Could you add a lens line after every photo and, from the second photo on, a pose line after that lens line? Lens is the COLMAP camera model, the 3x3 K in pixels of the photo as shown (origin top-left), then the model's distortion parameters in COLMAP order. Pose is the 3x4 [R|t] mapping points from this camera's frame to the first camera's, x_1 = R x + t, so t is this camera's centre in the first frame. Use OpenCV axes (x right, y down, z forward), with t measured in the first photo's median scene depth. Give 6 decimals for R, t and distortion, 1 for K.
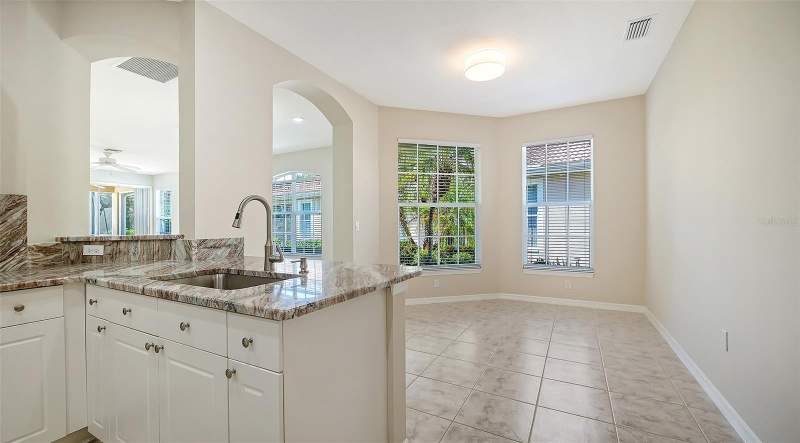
lens RADIAL K [[321.4, 0, 401.7], [0, 321.4, 223.6], [0, 0, 1]] dist [0.003386, 0.000197]
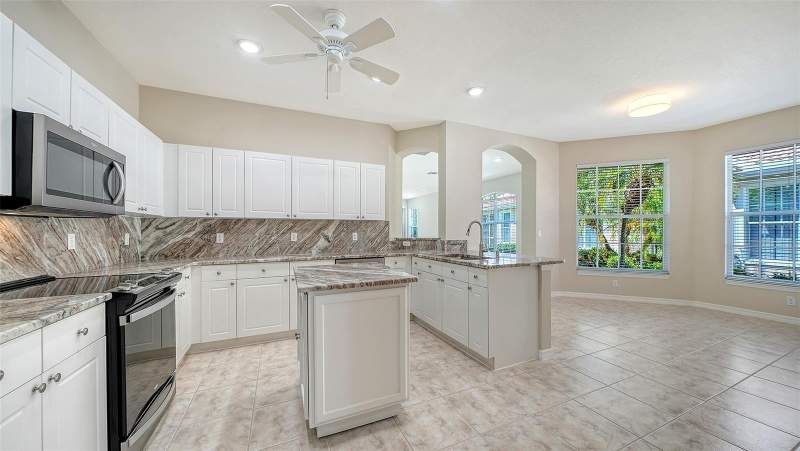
lens RADIAL K [[277.7, 0, 402.8], [0, 277.7, 230.0], [0, 0, 1]] dist [-0.000458, -0.000059]
pose [[0.796161, 0.005326, -0.605061, 0.209169], [-0.003952, 0.999986, 0.003602, -0.021407], [0.605072, -0.000477, 0.796171, -0.573180]]
